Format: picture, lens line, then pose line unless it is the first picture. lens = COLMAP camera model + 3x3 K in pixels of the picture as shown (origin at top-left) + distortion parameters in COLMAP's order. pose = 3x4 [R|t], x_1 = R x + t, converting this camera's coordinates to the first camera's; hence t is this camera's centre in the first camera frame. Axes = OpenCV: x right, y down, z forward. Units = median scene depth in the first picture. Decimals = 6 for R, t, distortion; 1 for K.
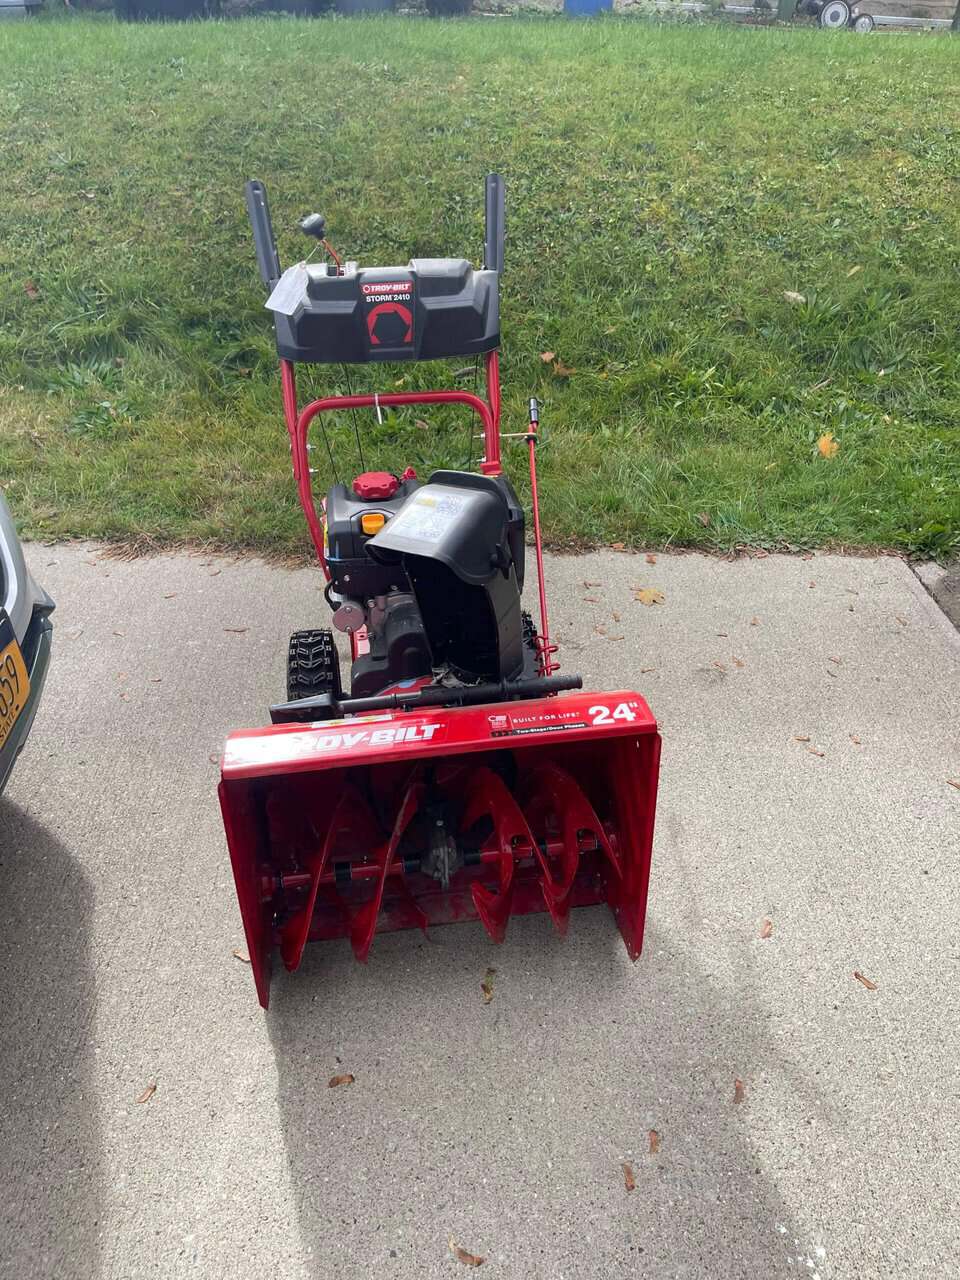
lens RADIAL K [[1027.3, 0, 480.0], [0, 1027.3, 640.0], [0, 0, 1]] dist [0.006261, 0.002126]
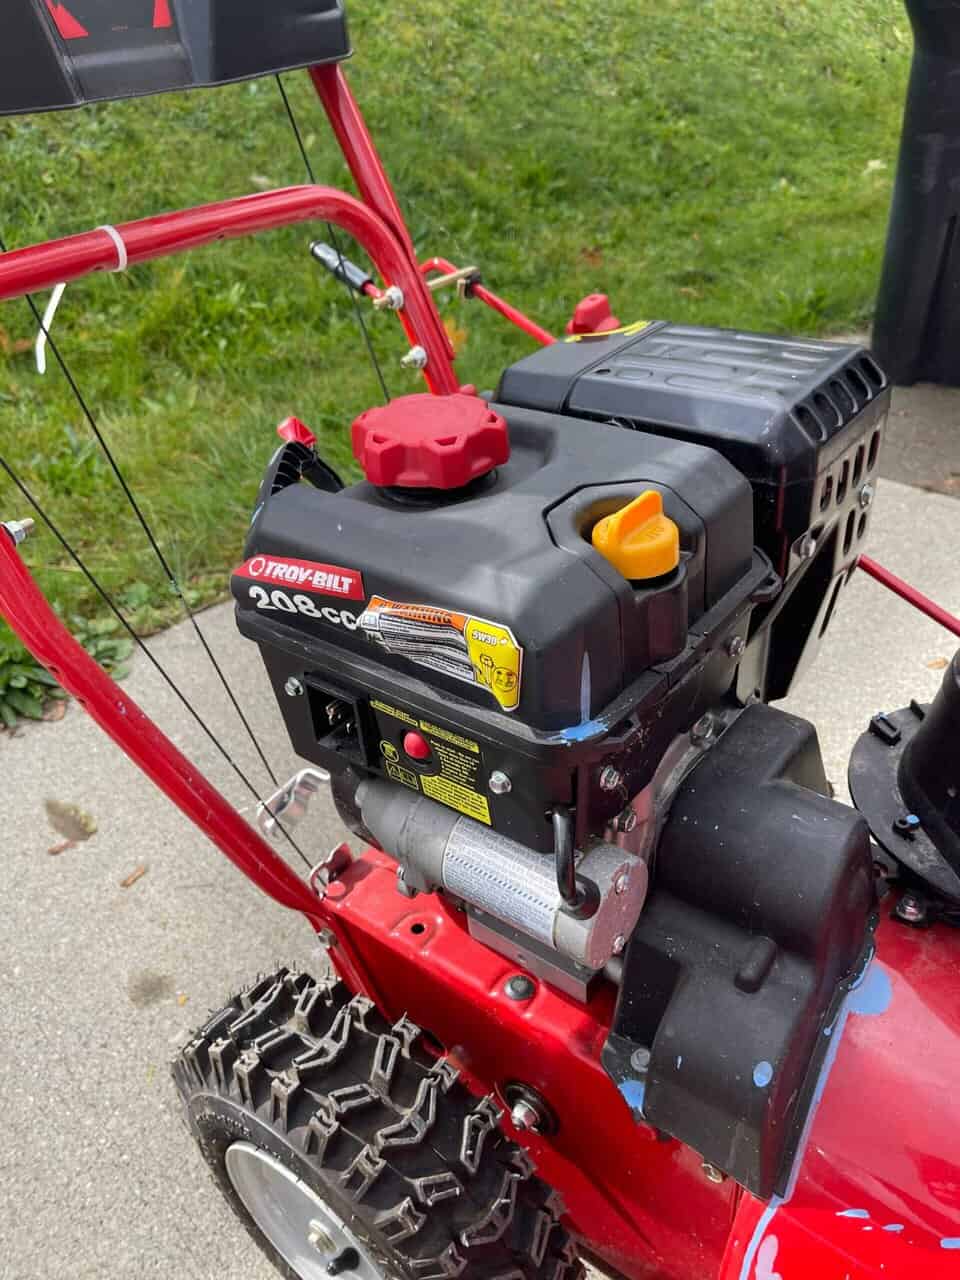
lens RADIAL K [[1027.3, 0, 480.0], [0, 1027.3, 640.0], [0, 0, 1]] dist [0.006261, 0.002126]
pose [[0.725805, -0.403663, 0.557013, -0.249026], [0.413413, 0.903148, 0.115814, -0.118832], [-0.549815, 0.146218, 0.822389, 0.716693]]
